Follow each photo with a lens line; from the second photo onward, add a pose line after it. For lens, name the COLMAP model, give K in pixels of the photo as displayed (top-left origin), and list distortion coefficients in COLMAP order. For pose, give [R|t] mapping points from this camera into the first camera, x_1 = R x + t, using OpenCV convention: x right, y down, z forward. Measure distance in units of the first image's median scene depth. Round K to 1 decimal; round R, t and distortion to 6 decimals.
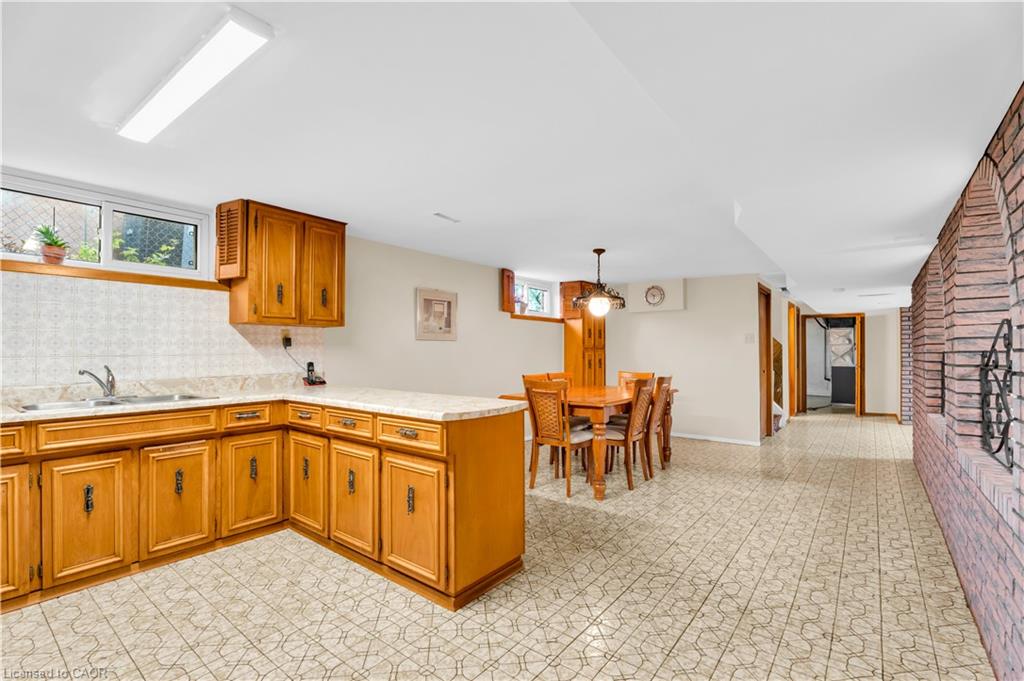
lens RADIAL K [[463.0, 0, 514.5], [0, 463.0, 345.2], [0, 0, 1]] dist [-0.014452, 0.000623]
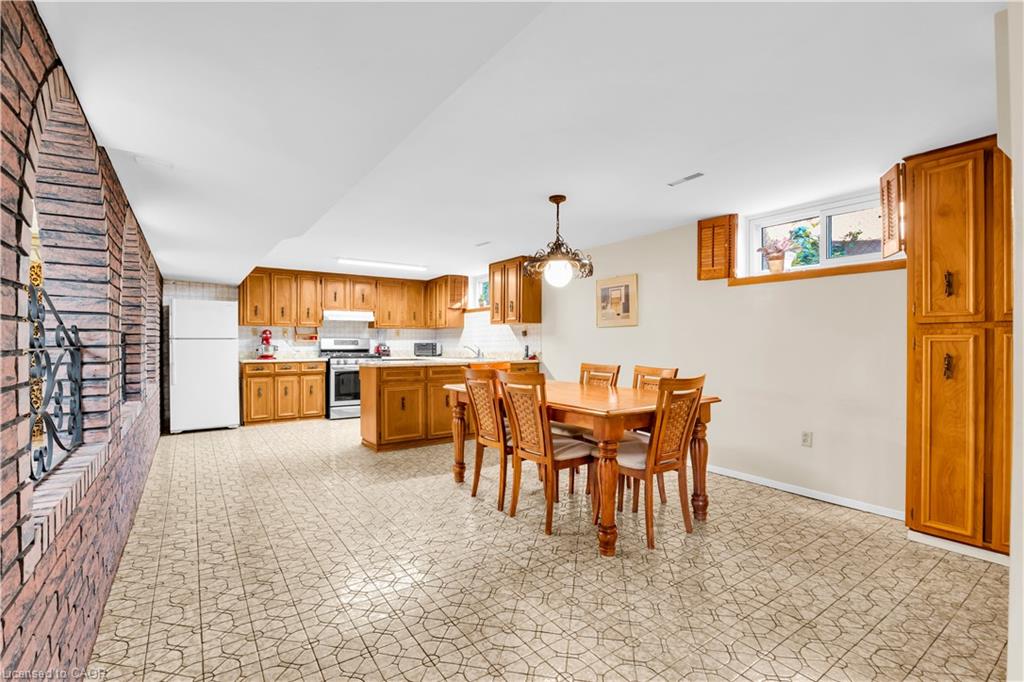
lens RADIAL K [[466.8, 0, 511.0], [0, 466.8, 344.9], [0, 0, 1]] dist [-0.001927, 0.000010]
pose [[-0.303085, 0.001801, -0.952962, 0.908345], [0.011513, 0.999932, -0.001772, 0.029508], [0.952894, -0.011509, -0.303086, 1.145619]]
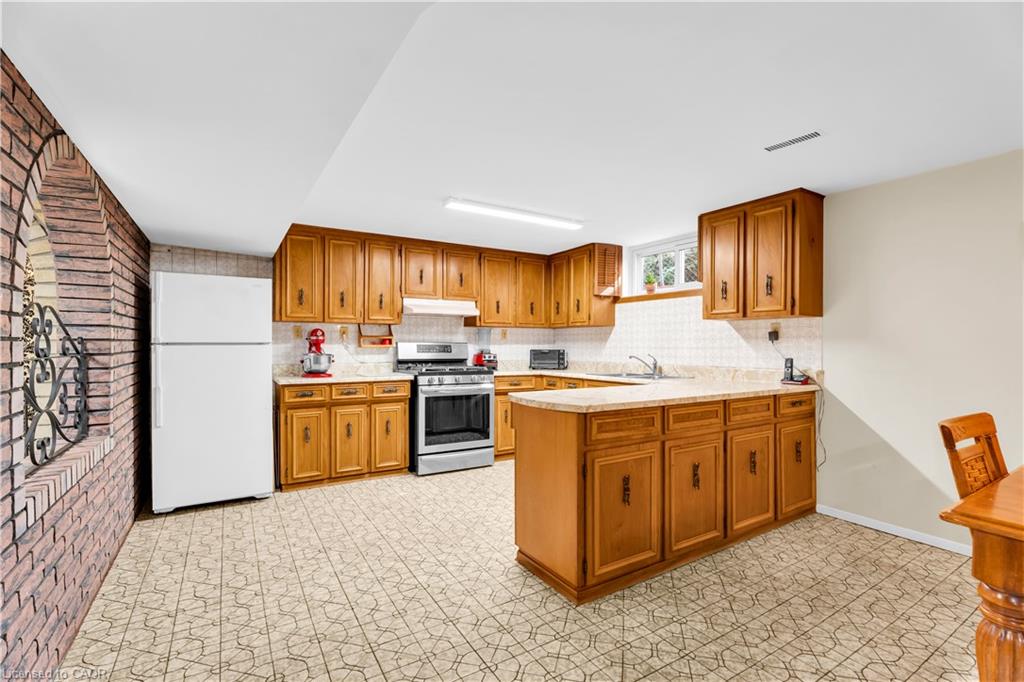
lens RADIAL K [[469.6, 0, 516.3], [0, 469.6, 345.1], [0, 0, 1]] dist [-0.012853, -0.000370]
pose [[-0.347411, -0.000662, -0.937713, 0.462517], [0.007955, 0.999962, -0.003654, 0.009157], [0.937679, -0.008729, -0.347393, 0.649732]]
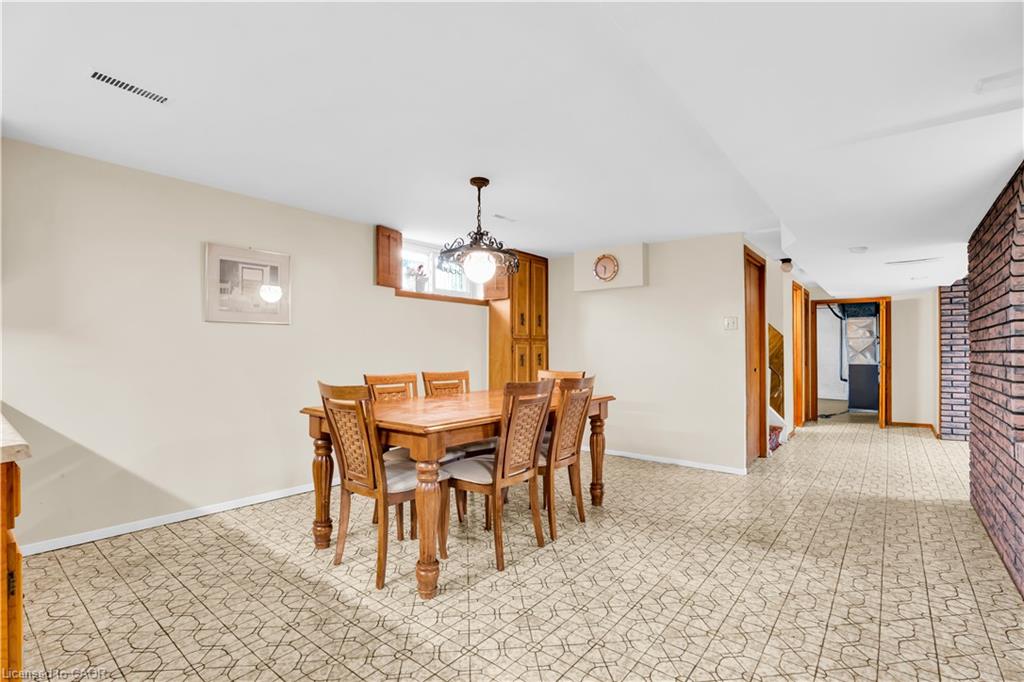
lens RADIAL K [[469.6, 0, 516.3], [0, 469.6, 345.1], [0, 0, 1]] dist [-0.012853, -0.000370]
pose [[0.999853, -0.001658, -0.017062, 0.243129], [0.001683, 0.999998, 0.001433, 0.022041], [0.017060, -0.001462, 0.999853, 0.347351]]
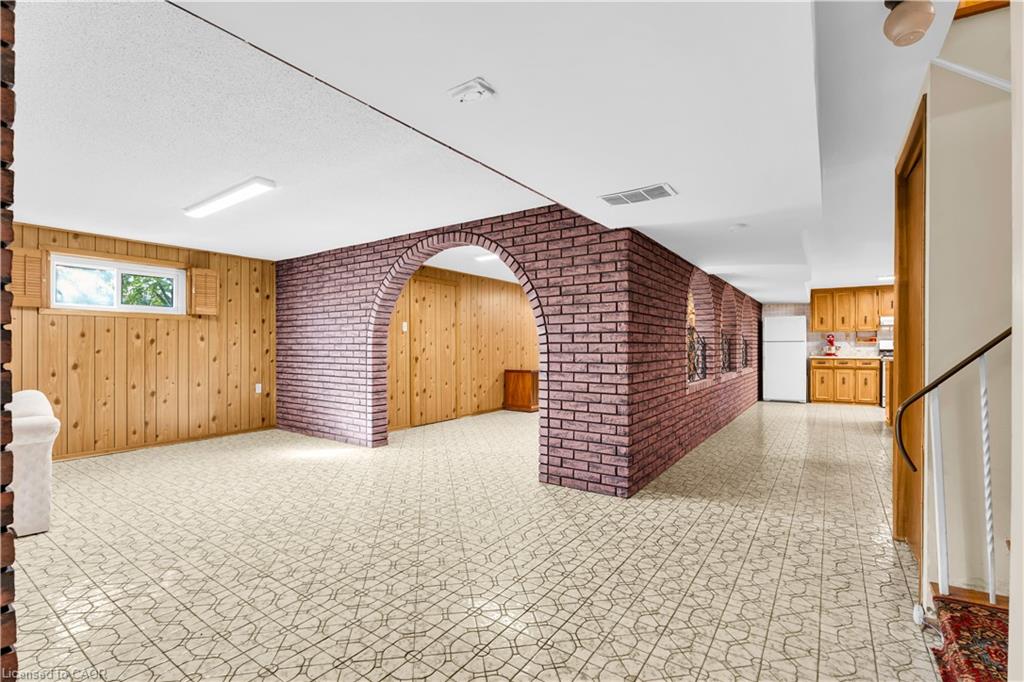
lens RADIAL K [[463.0, 0, 514.5], [0, 463.0, 345.7], [0, 0, 1]] dist [-0.014452, 0.000623]
pose [[-0.998026, -0.003409, -0.062707, 1.193791], [-0.002474, 0.999885, -0.014982, 0.049958], [0.062750, -0.014798, -0.997920, 1.816342]]
